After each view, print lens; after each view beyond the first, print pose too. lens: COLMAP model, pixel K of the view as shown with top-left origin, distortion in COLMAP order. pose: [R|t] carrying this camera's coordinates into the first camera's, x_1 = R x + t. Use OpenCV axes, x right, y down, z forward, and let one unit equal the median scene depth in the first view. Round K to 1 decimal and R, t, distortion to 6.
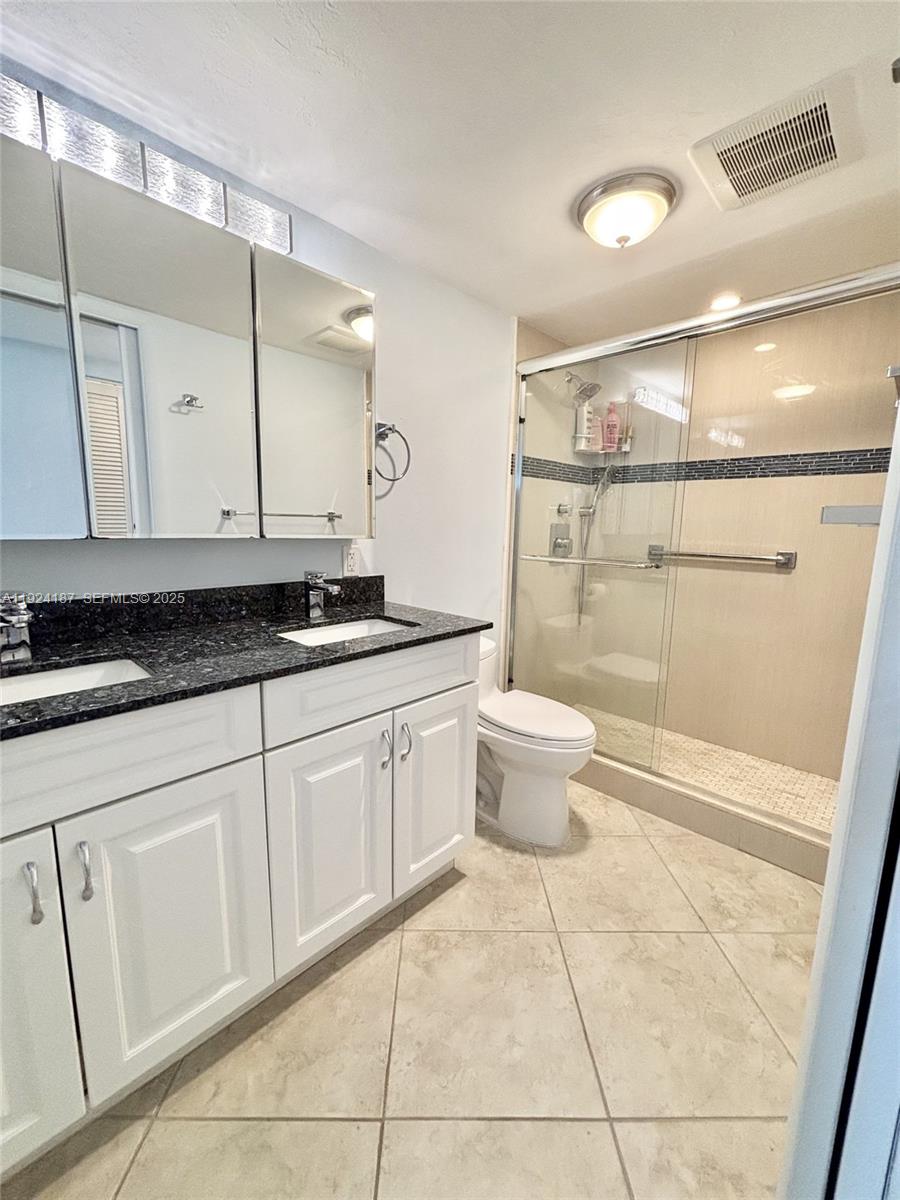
lens RADIAL K [[478.7, 0, 448.9], [0, 478.7, 599.2], [0, 0, 1]] dist [0.003880, -0.001171]
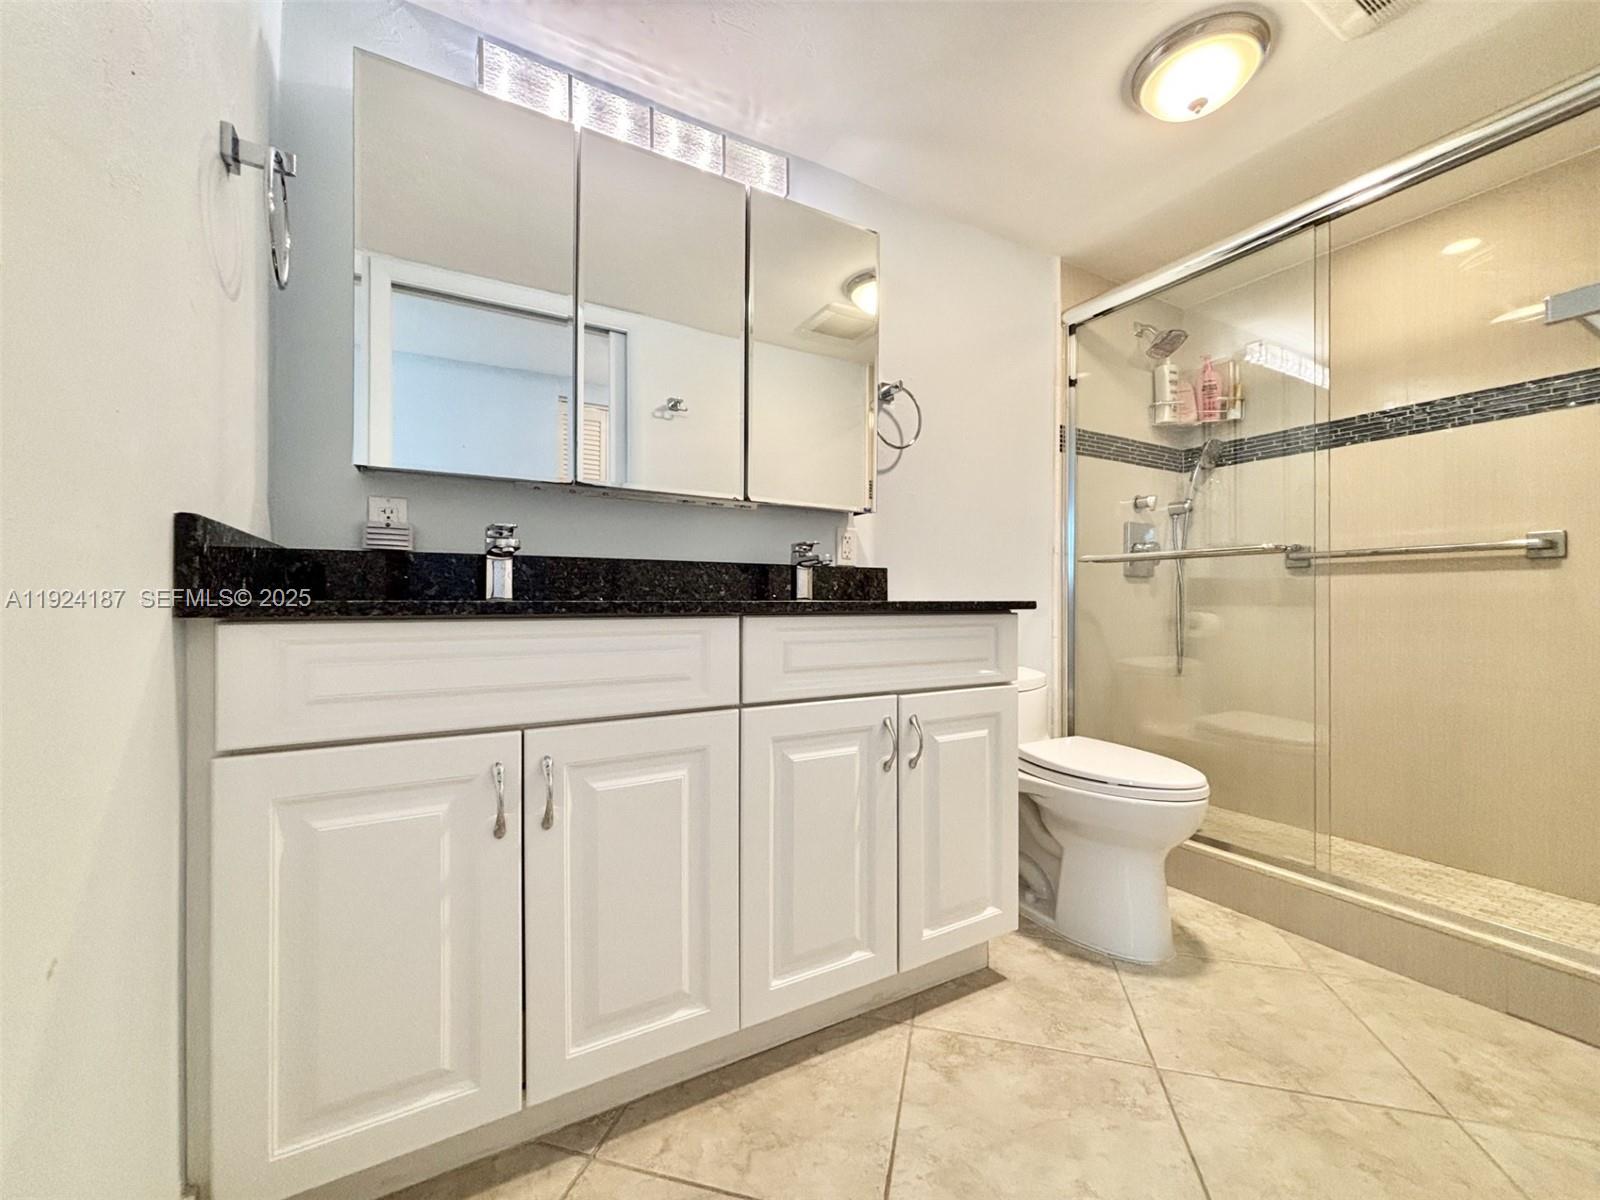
lens RADIAL K [[638.3, 0, 801.5], [0, 638.3, 601.9], [0, 0, 1]] dist [0.003880, -0.001171]
pose [[0.963382, -0.016087, -0.267651, 0.007245], [-0.026204, 0.987772, -0.153689, 0.197968], [0.266850, 0.155074, 0.951180, -0.026918]]
